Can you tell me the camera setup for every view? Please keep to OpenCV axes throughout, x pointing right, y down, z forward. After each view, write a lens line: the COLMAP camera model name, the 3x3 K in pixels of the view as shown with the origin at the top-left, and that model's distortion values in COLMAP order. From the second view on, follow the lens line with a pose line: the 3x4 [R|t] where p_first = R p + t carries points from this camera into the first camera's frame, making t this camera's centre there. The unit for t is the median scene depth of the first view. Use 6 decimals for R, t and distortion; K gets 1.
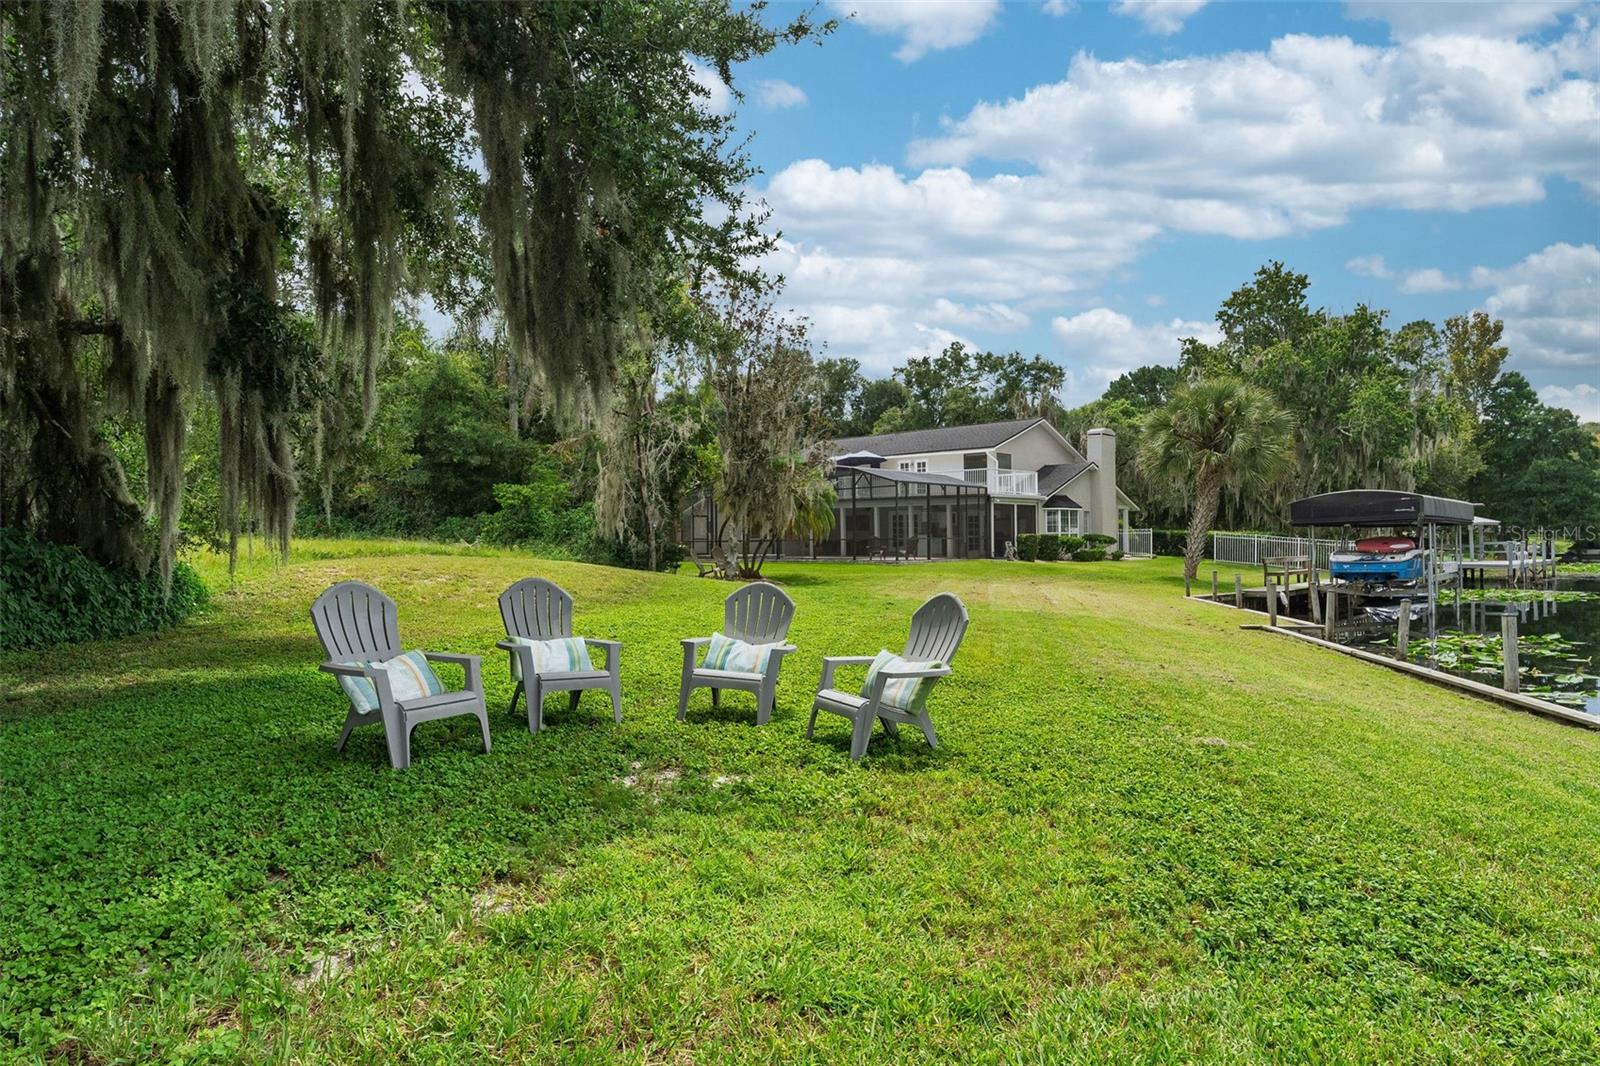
lens RADIAL K [[970.6, 0, 801.1], [0, 970.6, 538.3], [0, 0, 1]] dist [-0.003533, -0.000112]
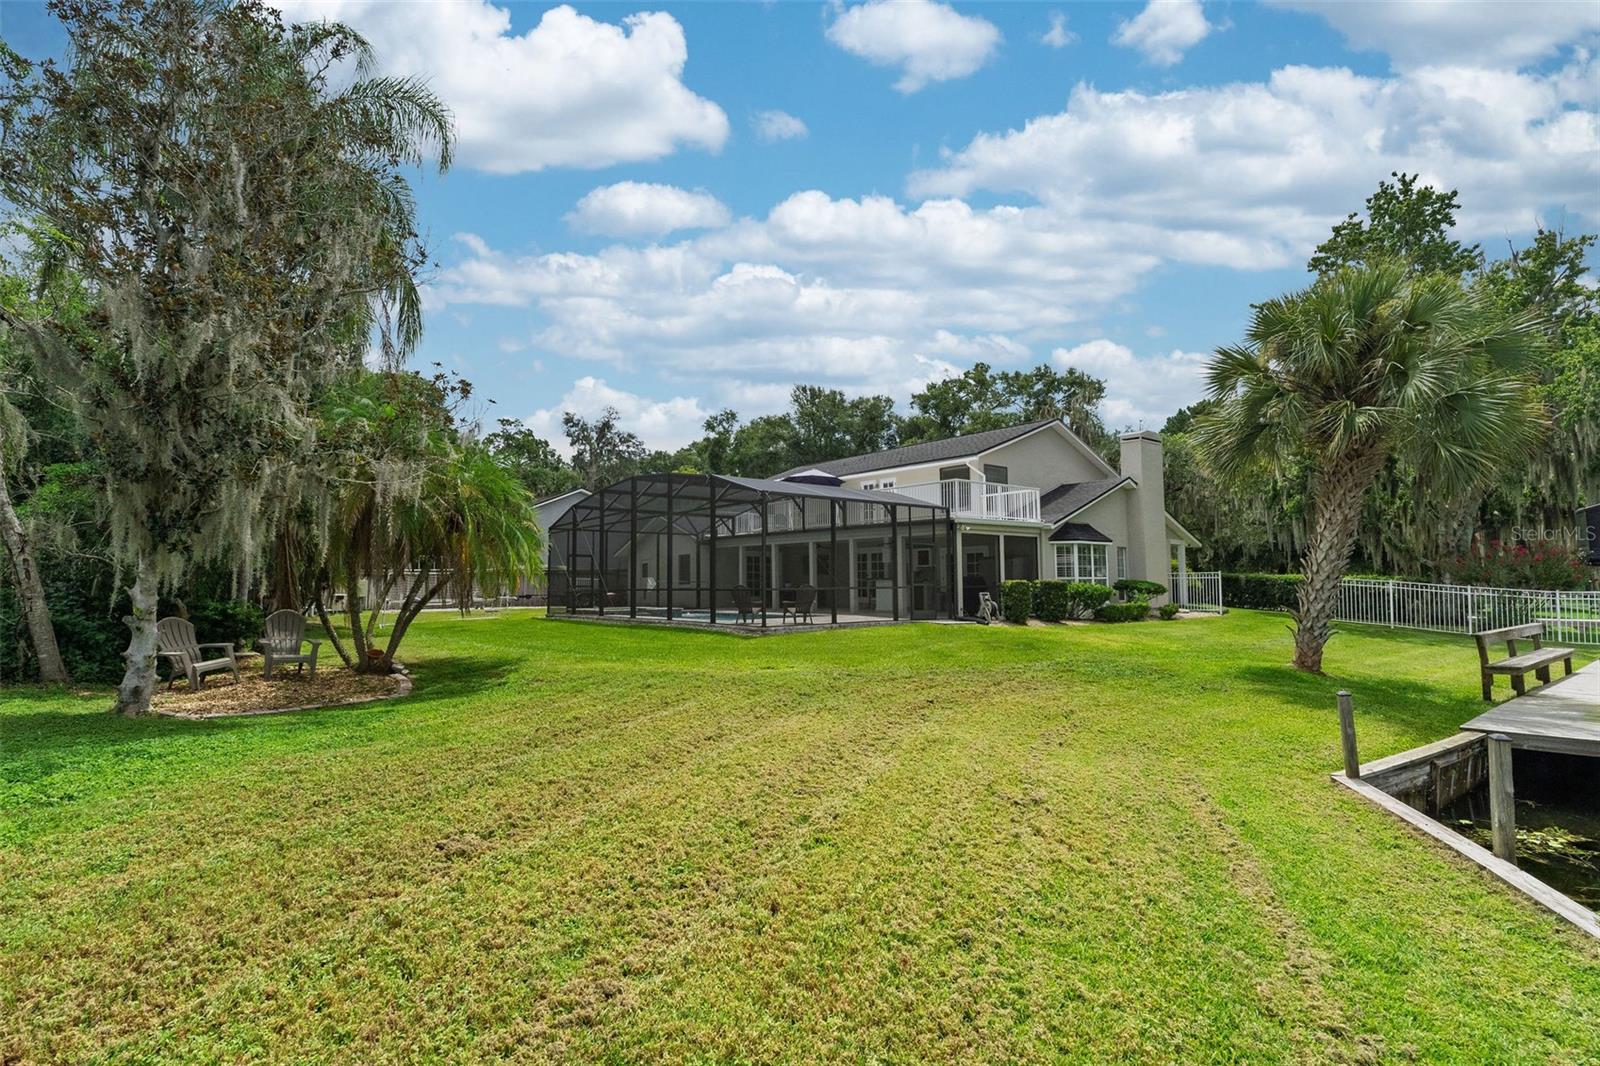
lens RADIAL K [[827.9, 0, 796.7], [0, 827.9, 528.7], [0, 0, 1]] dist [0.005067, 0.000331]
pose [[0.992574, -0.008979, -0.121306, 0.137332], [0.001390, 0.998044, -0.062502, -0.004112], [0.121630, 0.061869, 0.990645, 0.386329]]
